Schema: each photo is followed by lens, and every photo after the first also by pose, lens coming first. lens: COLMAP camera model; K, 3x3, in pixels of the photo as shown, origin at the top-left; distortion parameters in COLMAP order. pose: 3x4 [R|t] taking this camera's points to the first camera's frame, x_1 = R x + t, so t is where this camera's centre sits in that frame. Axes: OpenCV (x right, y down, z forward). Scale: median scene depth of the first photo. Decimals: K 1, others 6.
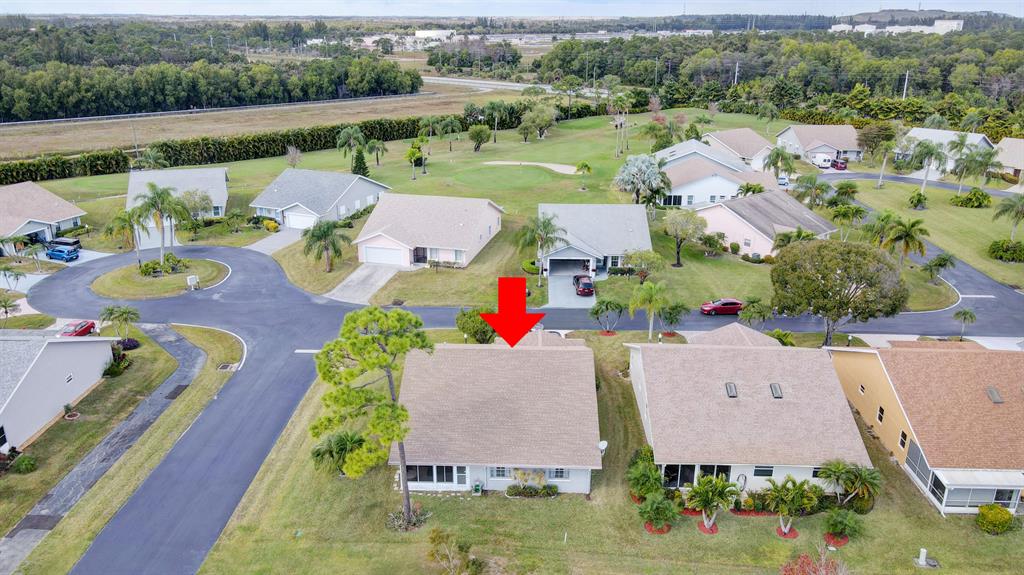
lens RADIAL K [[751.3, 0, 512.0], [0, 751.3, 287.5], [0, 0, 1]] dist [0.011683, 0.008946]
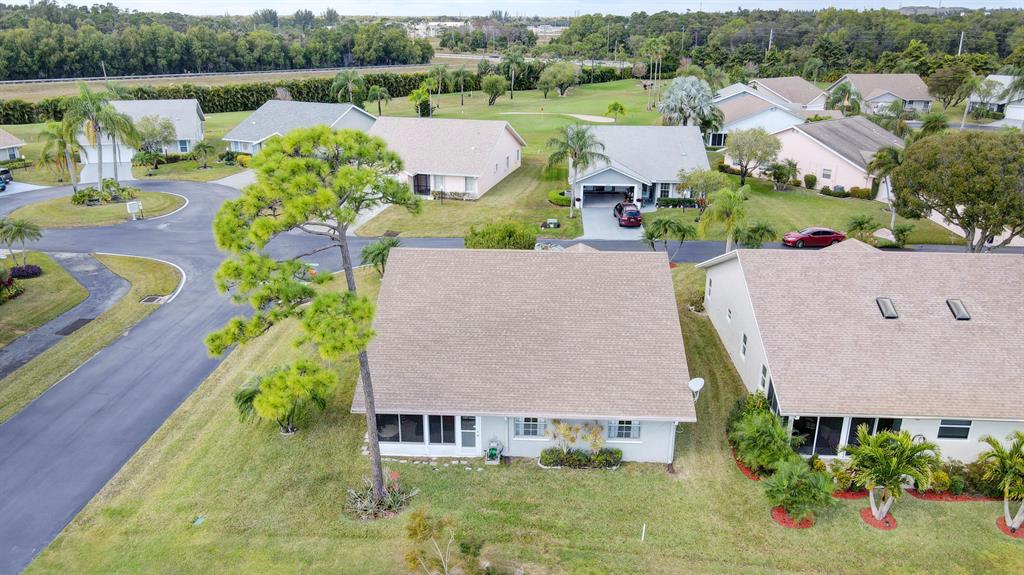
lens RADIAL K [[751.3, 0, 512.0], [0, 751.3, 287.5], [0, 0, 1]] dist [0.011683, 0.008946]
pose [[0.999838, 0.004532, -0.017423, -0.013579], [-0.004553, 0.999989, -0.001127, 0.086056], [0.017417, 0.001206, 0.999848, 0.247567]]
